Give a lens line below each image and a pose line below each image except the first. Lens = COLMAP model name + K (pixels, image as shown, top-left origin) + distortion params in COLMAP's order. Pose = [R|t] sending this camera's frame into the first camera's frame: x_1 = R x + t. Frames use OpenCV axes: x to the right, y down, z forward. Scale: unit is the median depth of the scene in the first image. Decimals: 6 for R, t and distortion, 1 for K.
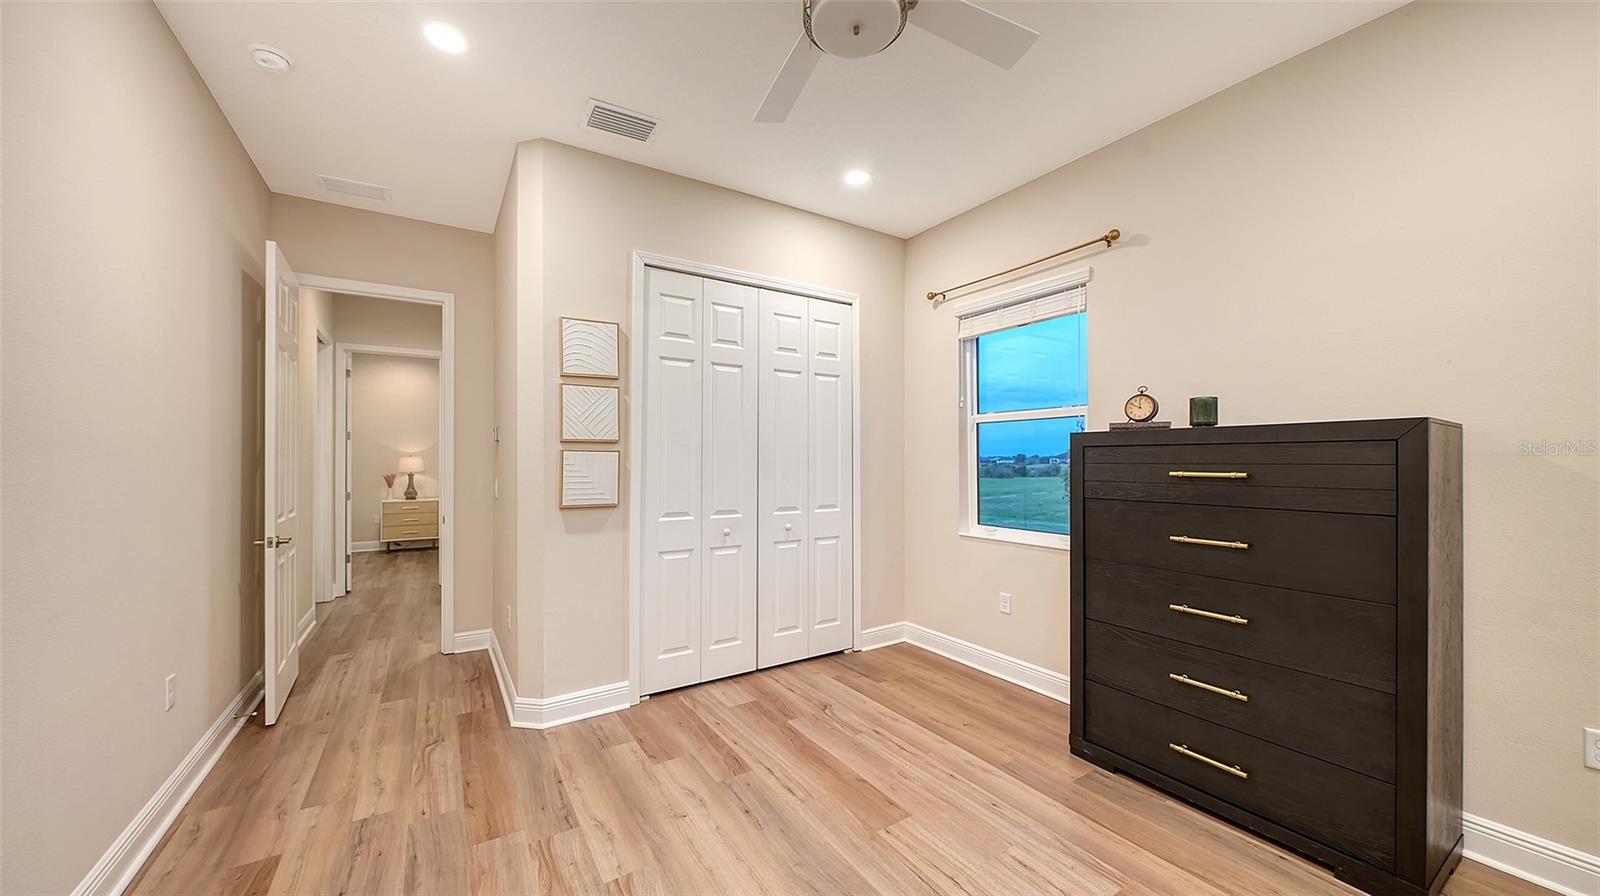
lens RADIAL K [[568.1, 0, 801.0], [0, 568.1, 448.4], [0, 0, 1]] dist [-0.001456, -0.000123]
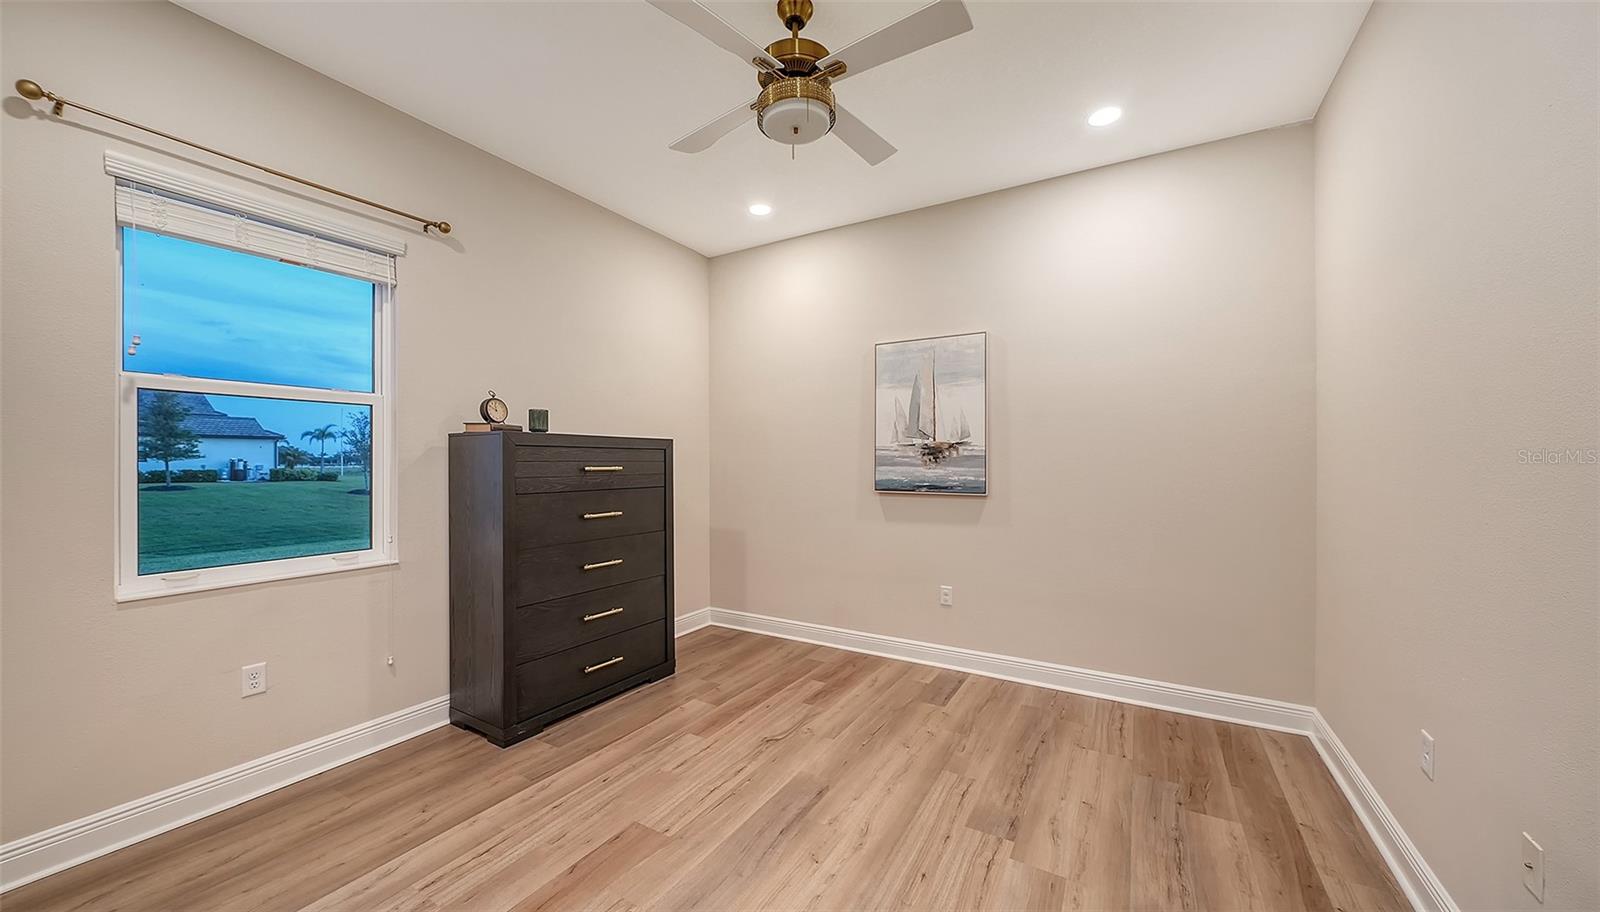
lens RADIAL K [[579.9, 0, 798.9], [0, 579.9, 459.8], [0, 0, 1]] dist [-0.000838, -0.000057]
pose [[-0.454498, 0.012148, 0.890665, -0.724933], [-0.011106, 0.999752, -0.019303, 0.041979], [-0.890679, -0.018665, -0.454250, 1.074156]]
